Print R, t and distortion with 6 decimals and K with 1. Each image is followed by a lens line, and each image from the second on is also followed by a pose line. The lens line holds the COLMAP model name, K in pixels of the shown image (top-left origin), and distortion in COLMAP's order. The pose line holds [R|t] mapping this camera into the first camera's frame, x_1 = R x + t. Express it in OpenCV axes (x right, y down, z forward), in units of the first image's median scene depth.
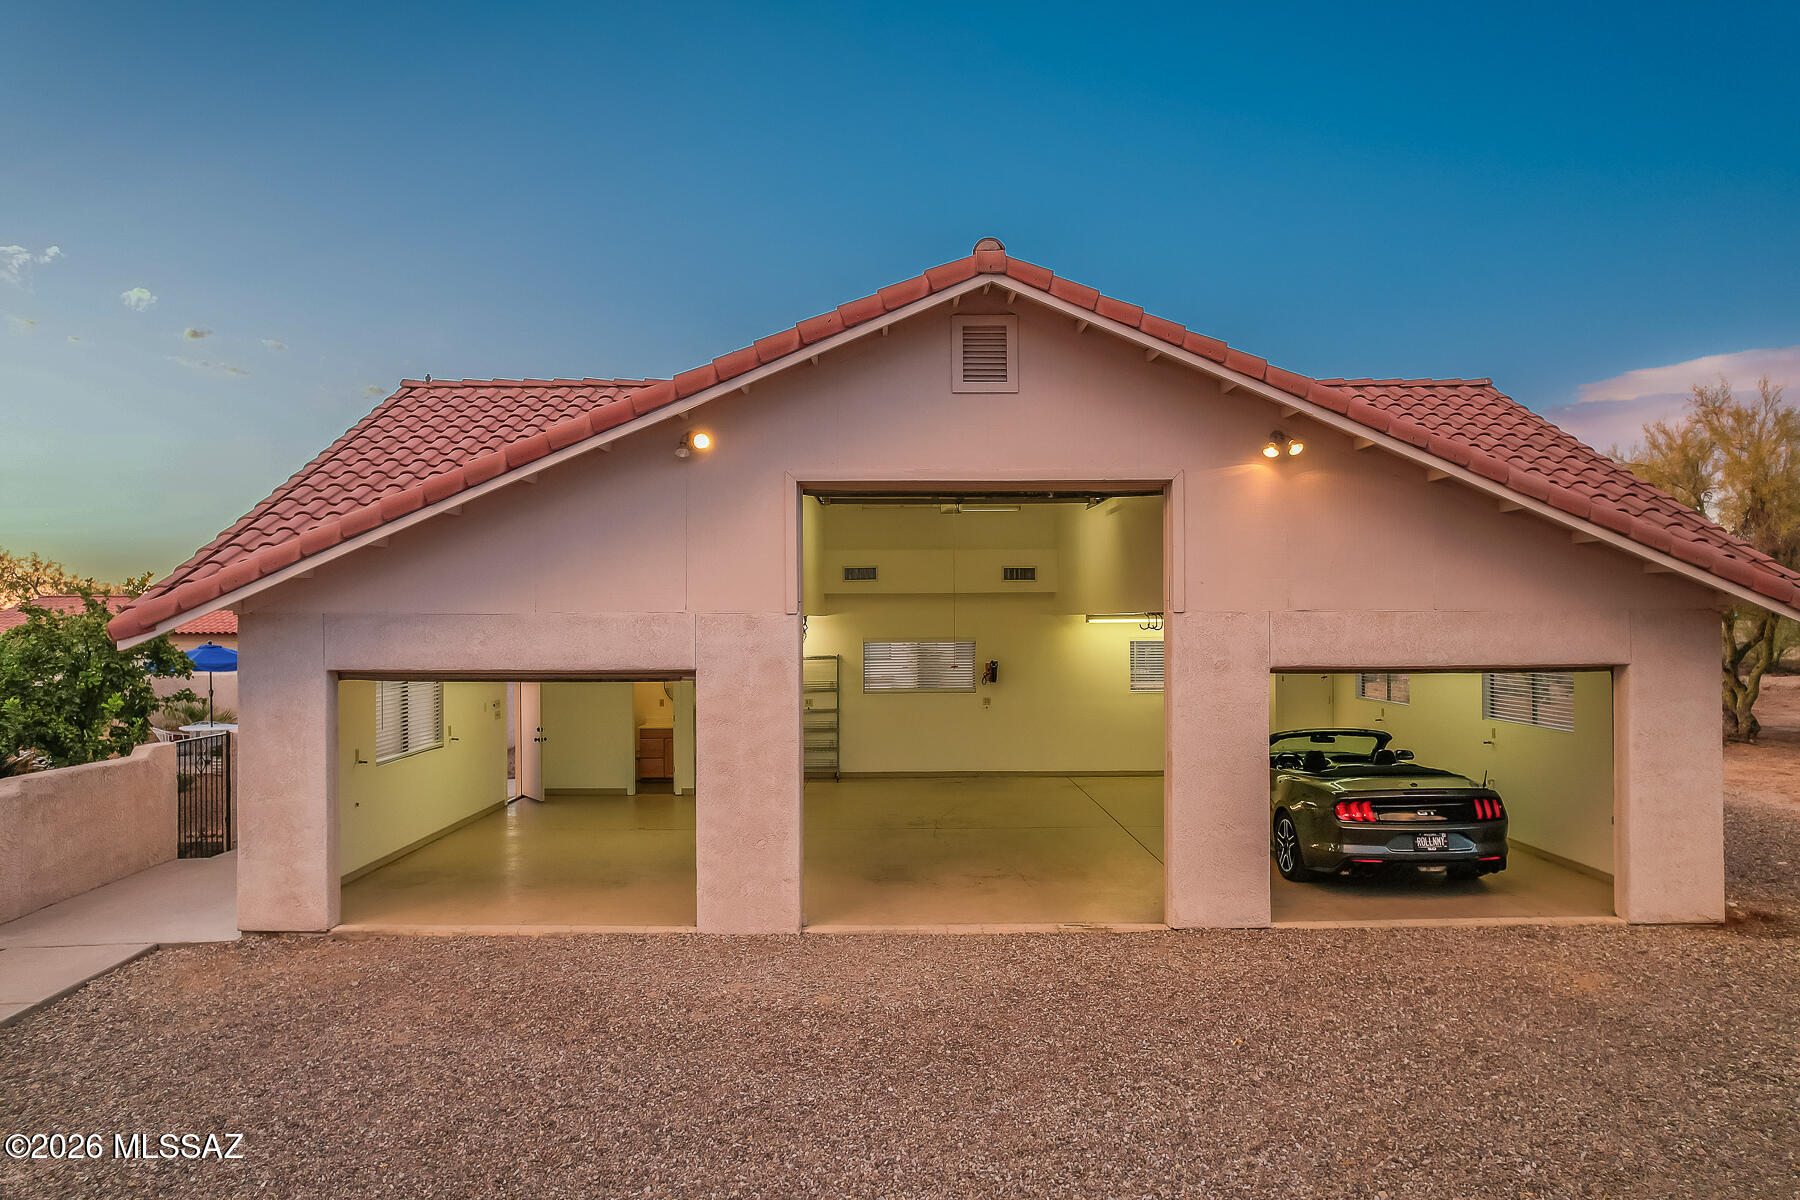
lens RADIAL K [[1146.1, 0, 904.5], [0, 1146.1, 615.7], [0, 0, 1]] dist [-0.040179, 0.034211]
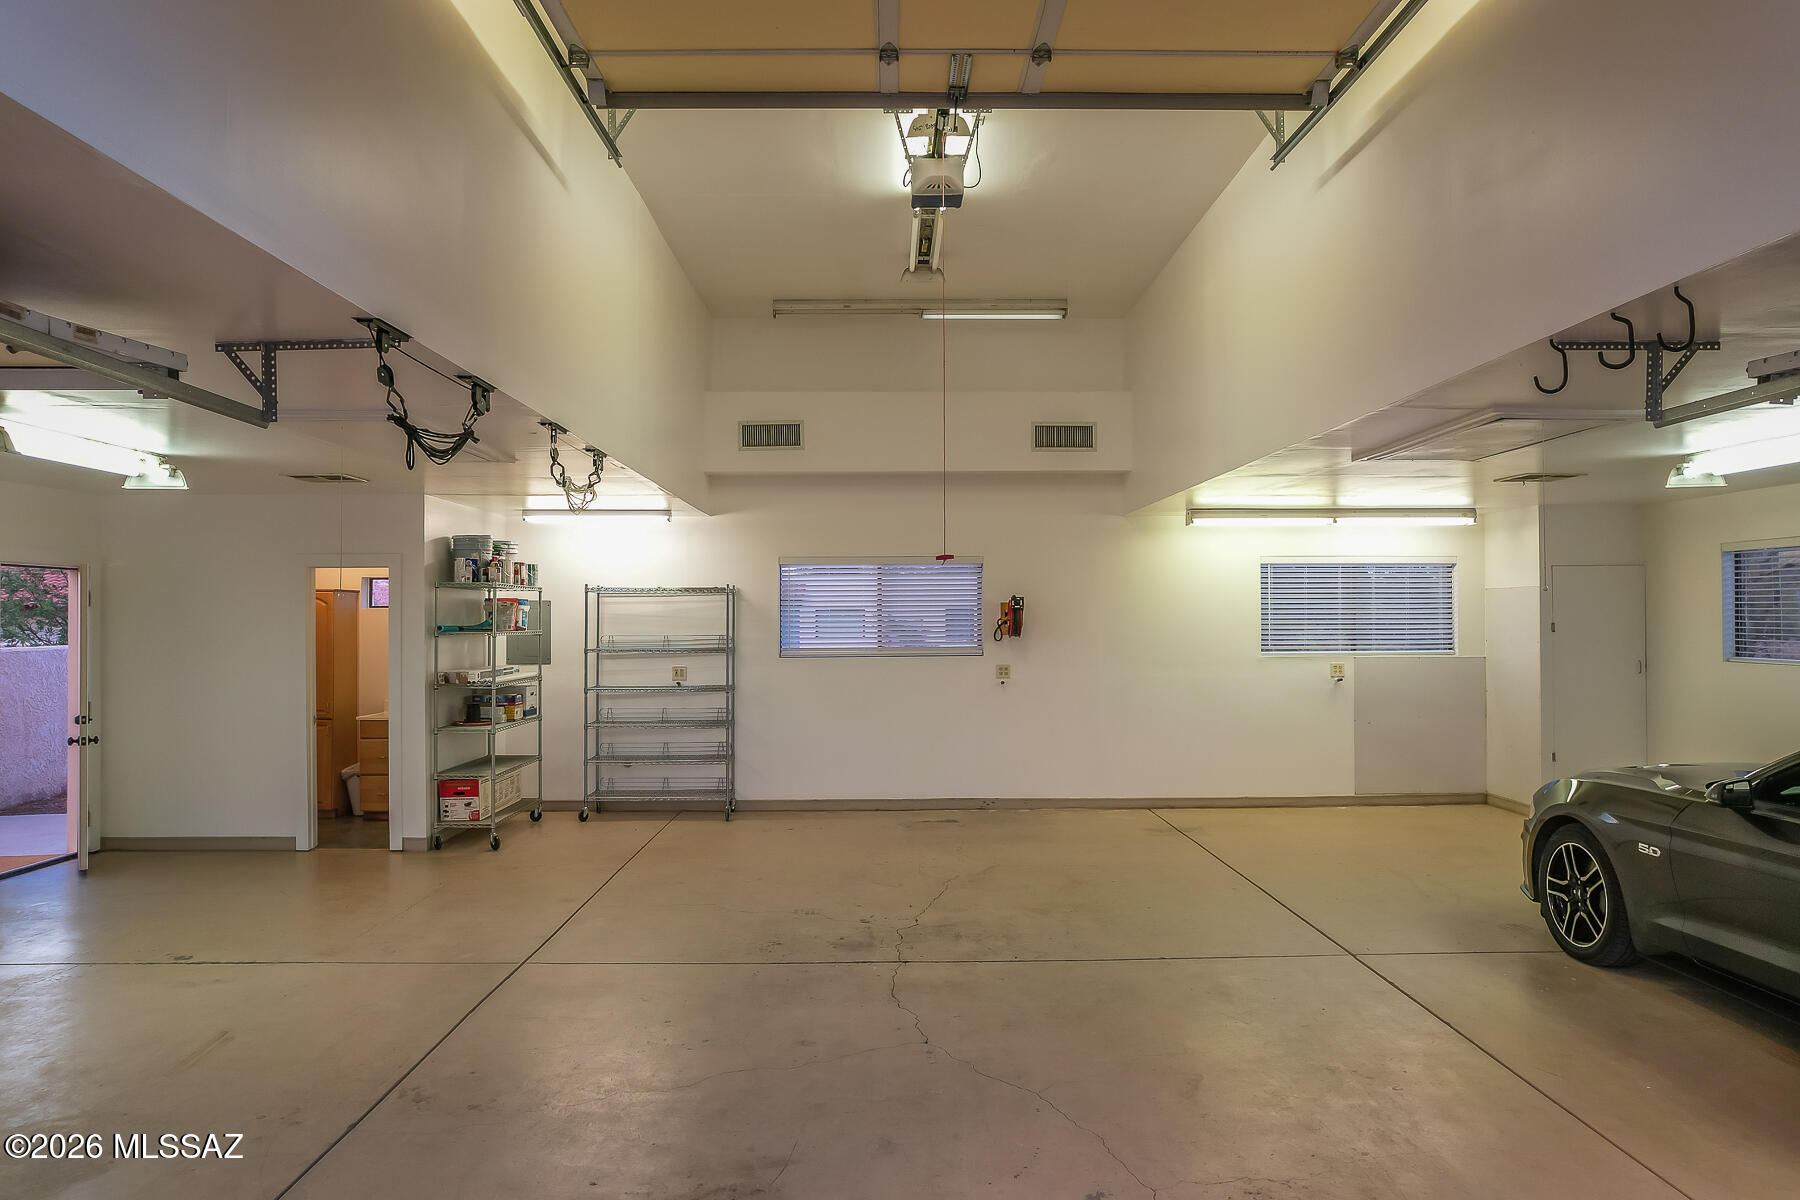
lens RADIAL K [[1146.1, 0, 904.5], [0, 1146.1, 615.7], [0, 0, 1]] dist [-0.040179, 0.034211]
pose [[0.999949, 0.001227, 0.010029, 0.020786], [-0.001209, 0.999998, -0.001783, 0.053627], [-0.010031, 0.001770, 0.999948, 0.492922]]
